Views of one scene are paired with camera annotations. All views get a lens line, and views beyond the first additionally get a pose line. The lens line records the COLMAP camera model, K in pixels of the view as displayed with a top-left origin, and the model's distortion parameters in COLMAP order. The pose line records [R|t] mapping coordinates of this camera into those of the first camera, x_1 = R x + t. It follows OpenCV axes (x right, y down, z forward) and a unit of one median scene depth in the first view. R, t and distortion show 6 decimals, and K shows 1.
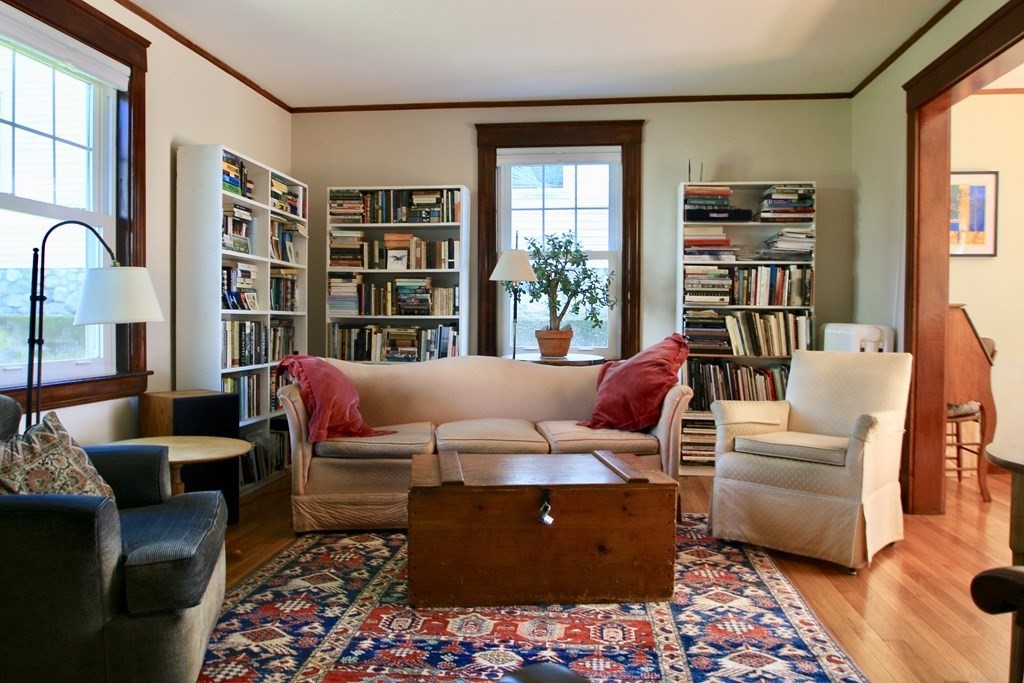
lens RADIAL K [[789.1, 0, 514.1], [0, 789.1, 338.8], [0, 0, 1]] dist [-0.037788, -0.000433]
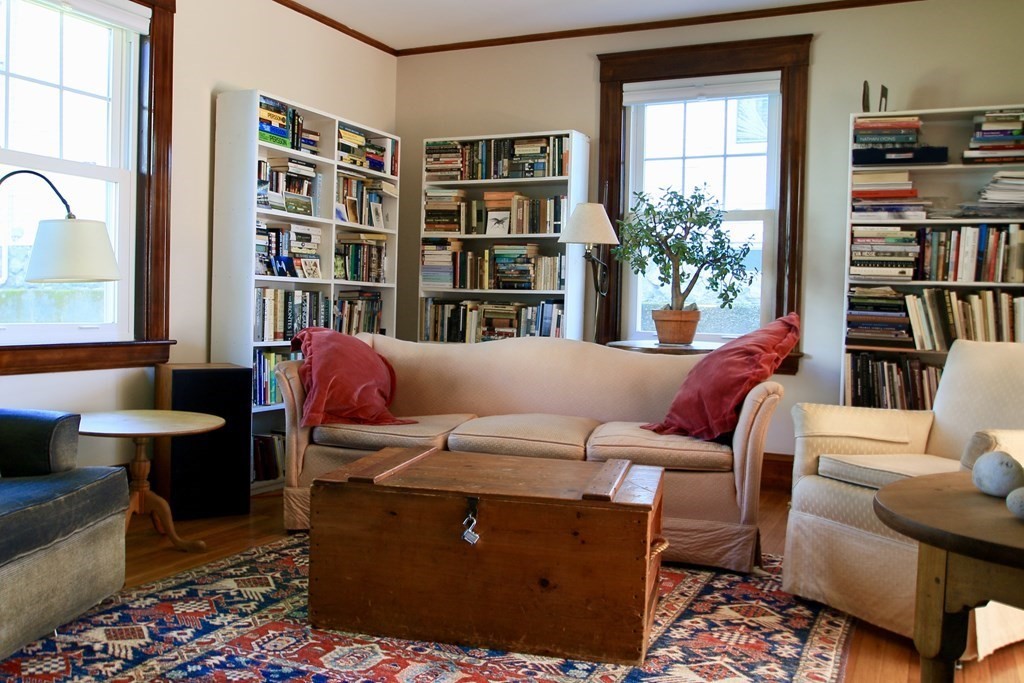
lens RADIAL K [[920.8, 0, 511.1], [0, 920.8, 341.9], [0, 0, 1]] dist [-0.035826, 0.004388]
pose [[0.946703, 0.031599, -0.320553, 0.253108], [-0.028845, 0.999495, 0.013337, 0.017248], [0.320812, -0.003380, 0.947137, 0.110180]]
